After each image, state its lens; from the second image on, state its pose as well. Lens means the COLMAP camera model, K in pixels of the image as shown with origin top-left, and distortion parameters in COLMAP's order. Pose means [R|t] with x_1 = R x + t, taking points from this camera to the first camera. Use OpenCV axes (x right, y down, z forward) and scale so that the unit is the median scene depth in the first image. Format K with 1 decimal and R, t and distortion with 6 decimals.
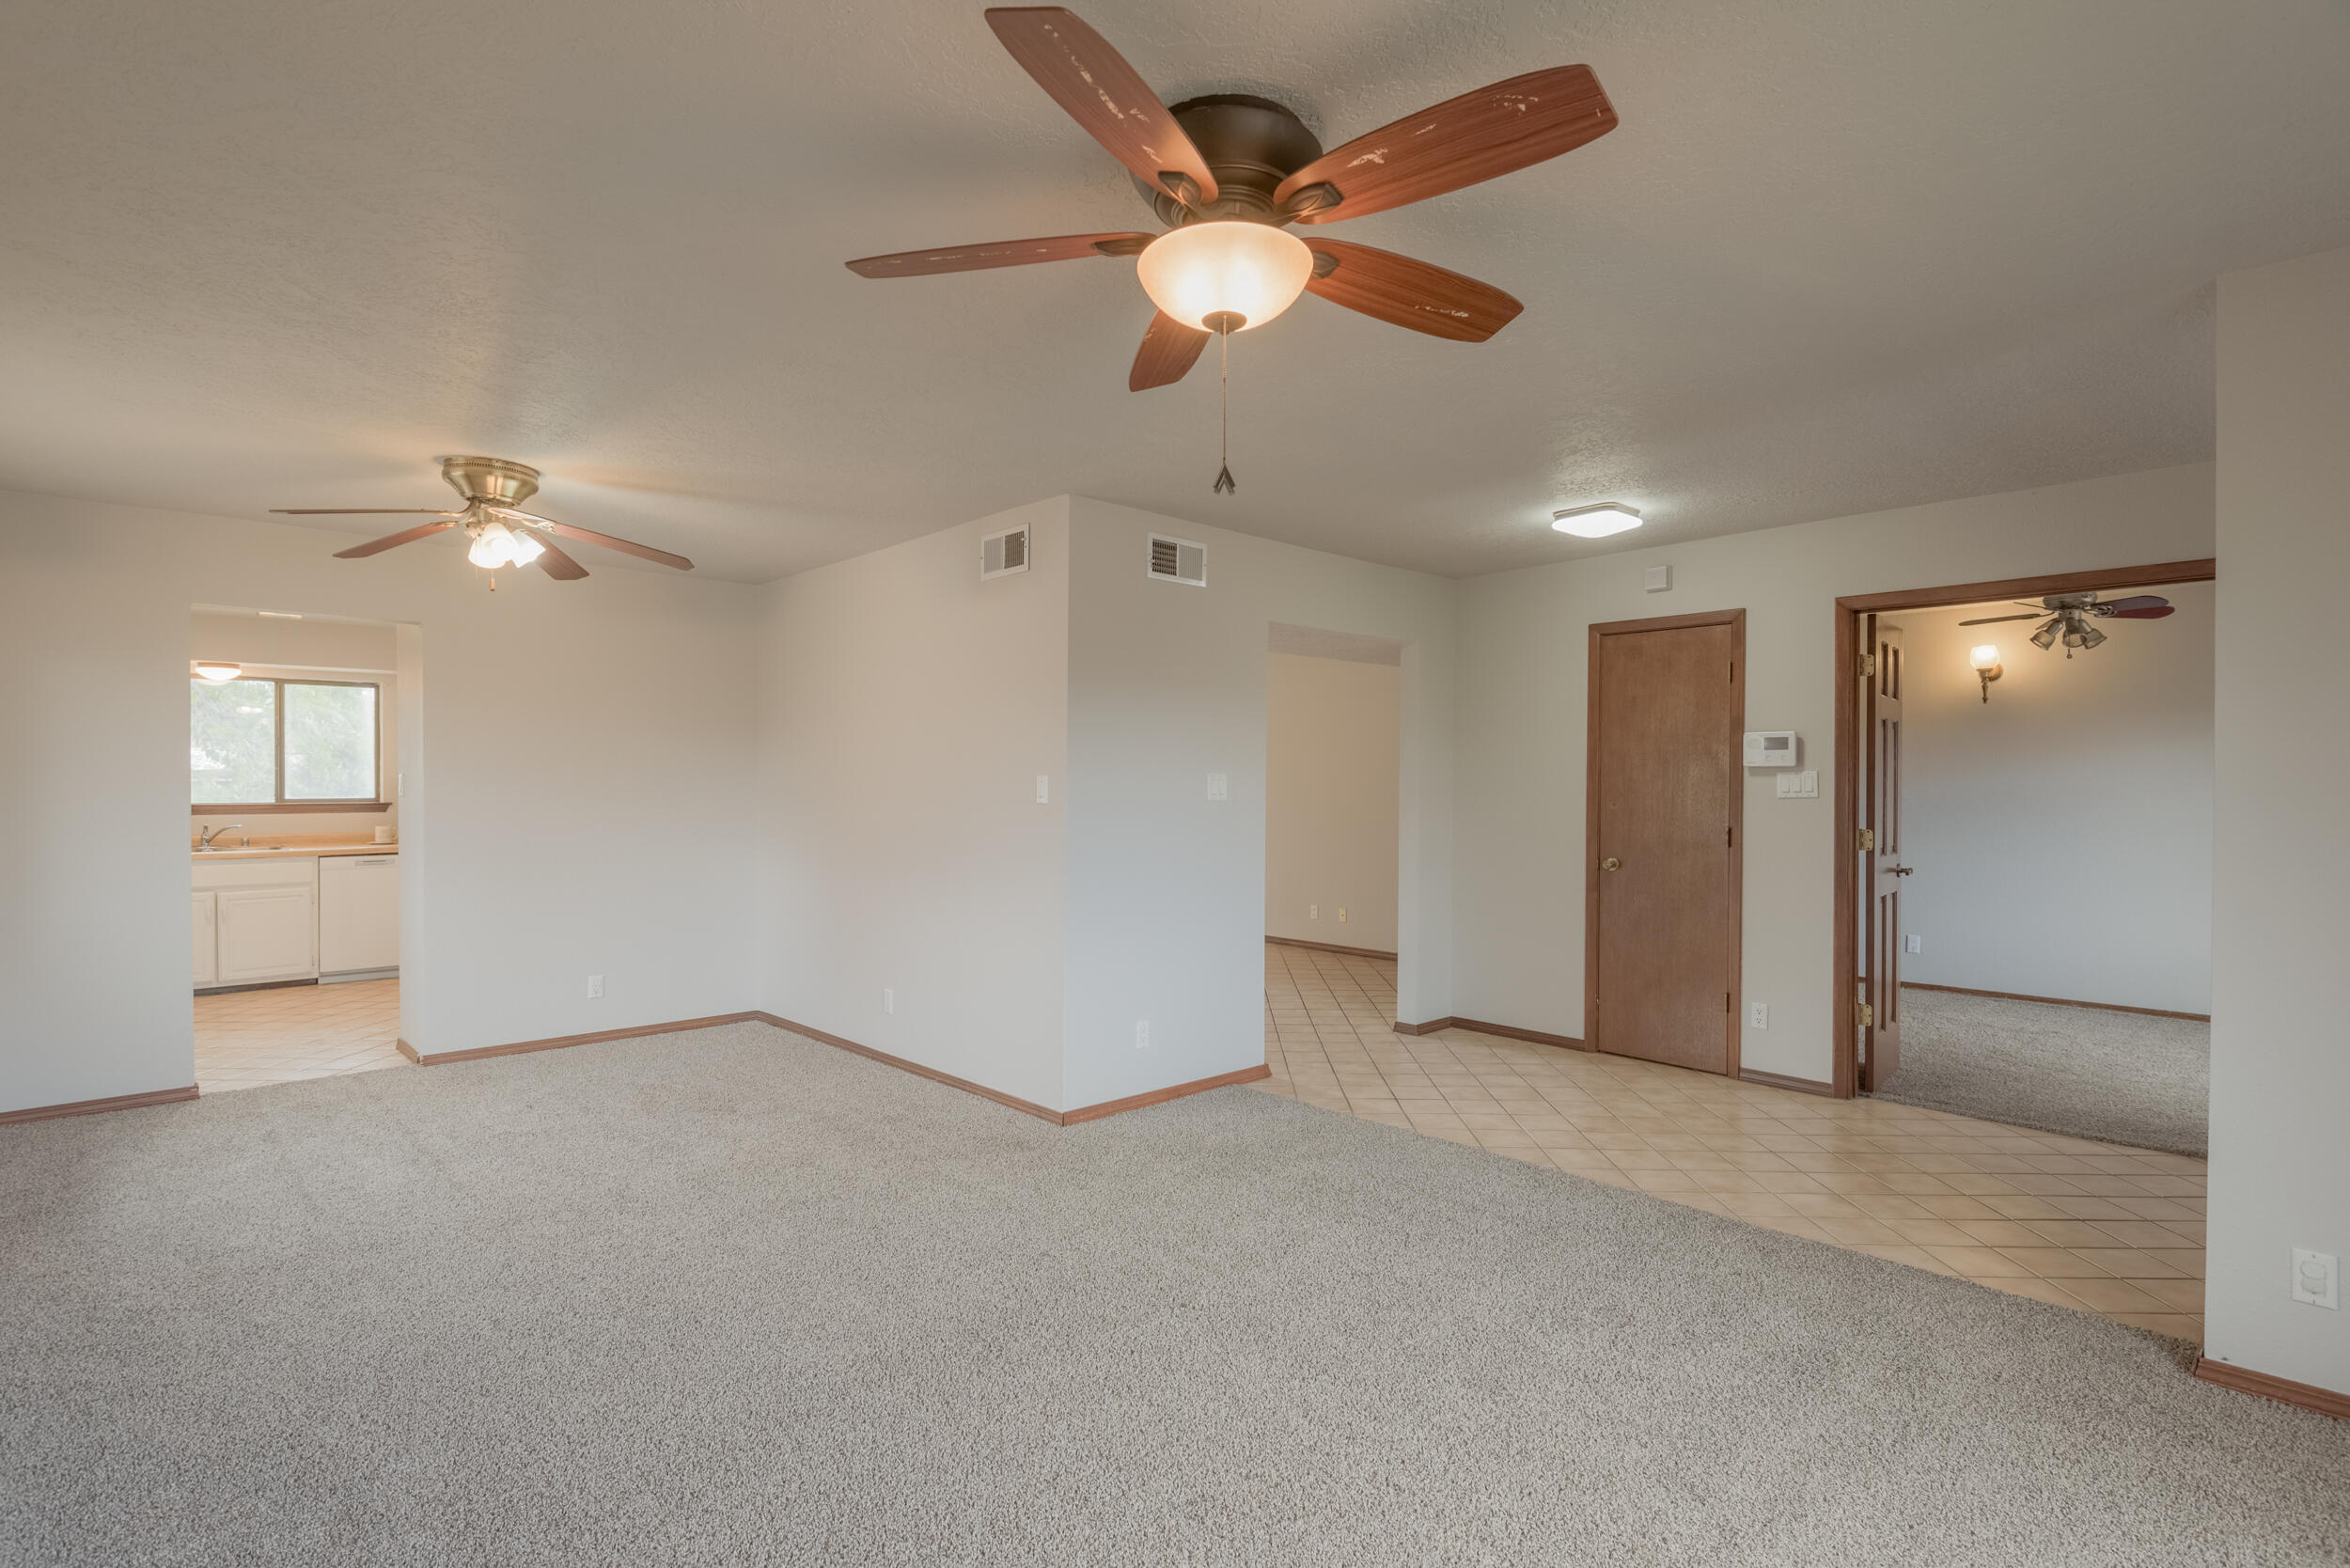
lens RADIAL K [[1201.1, 0, 1175.0], [0, 1201.1, 784.0], [0, 0, 1]] dist [0.031669, -0.025732]
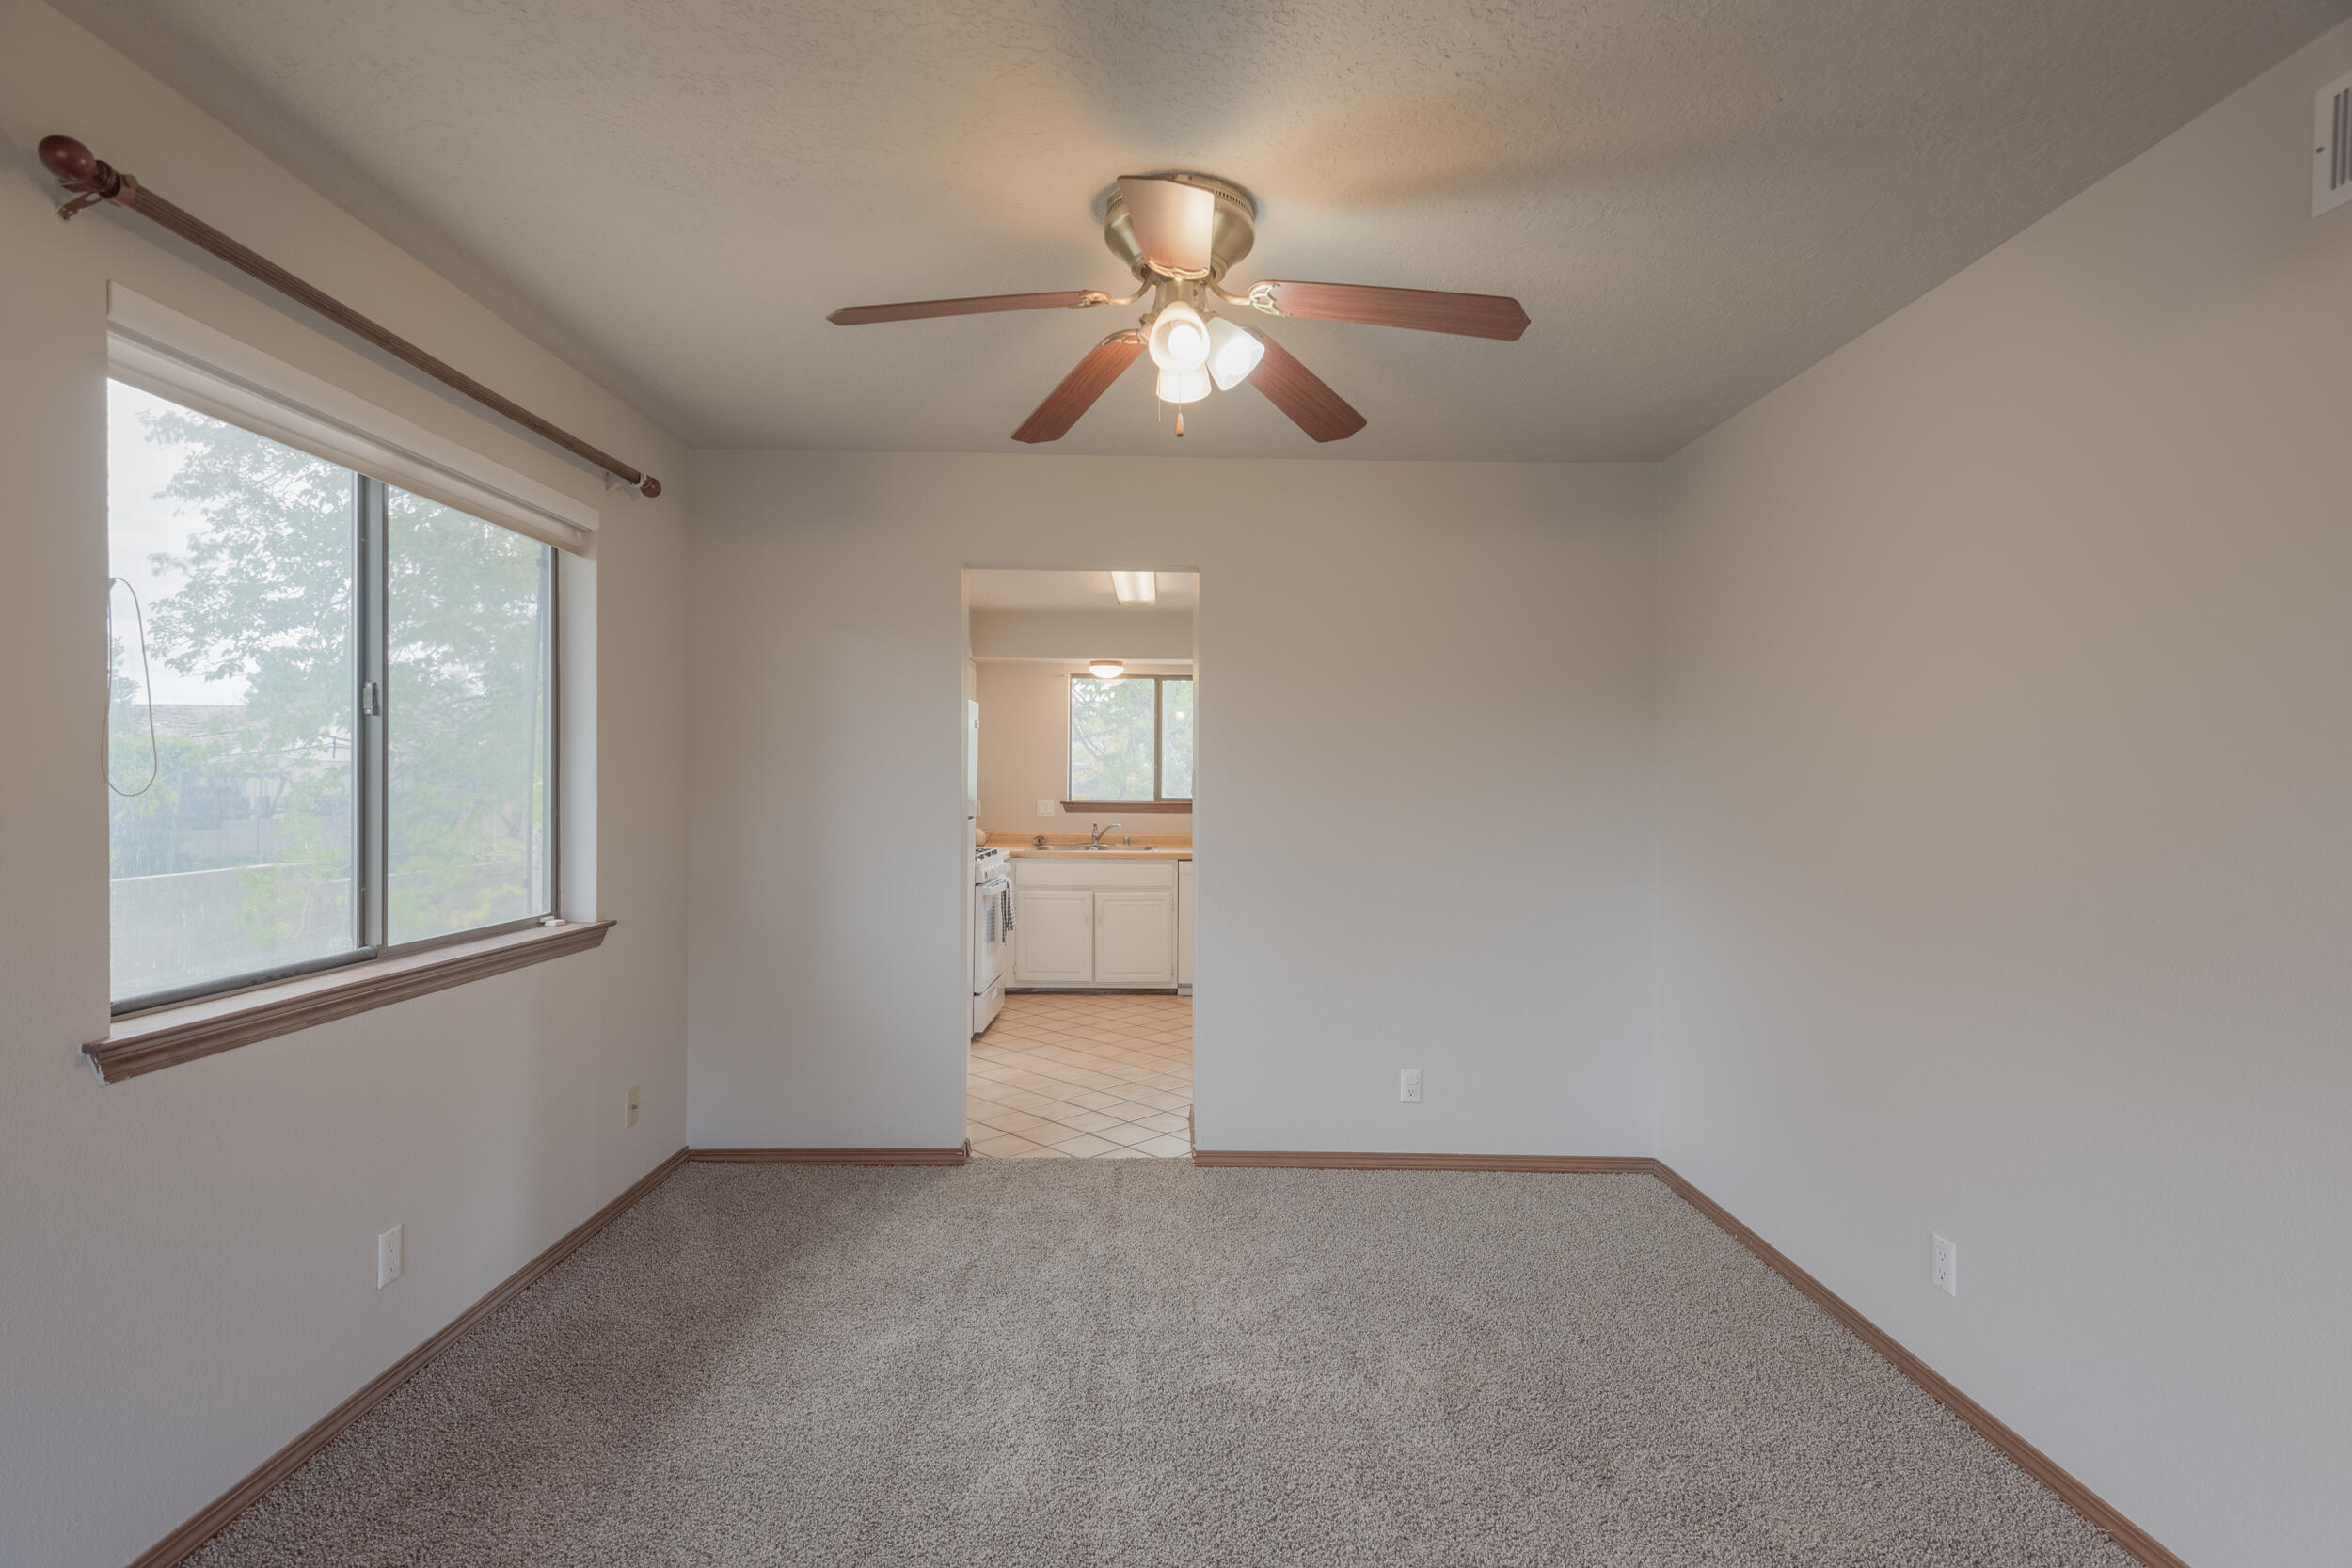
lens RADIAL K [[1202.0, 0, 1176.0], [0, 1202.0, 784.0], [0, 0, 1]] dist [0.031669, -0.025732]
pose [[0.761707, 0.007616, -0.647877, -0.155100], [-0.008032, 0.999965, 0.002312, -0.001926], [0.647872, 0.003442, 0.761742, 0.434031]]
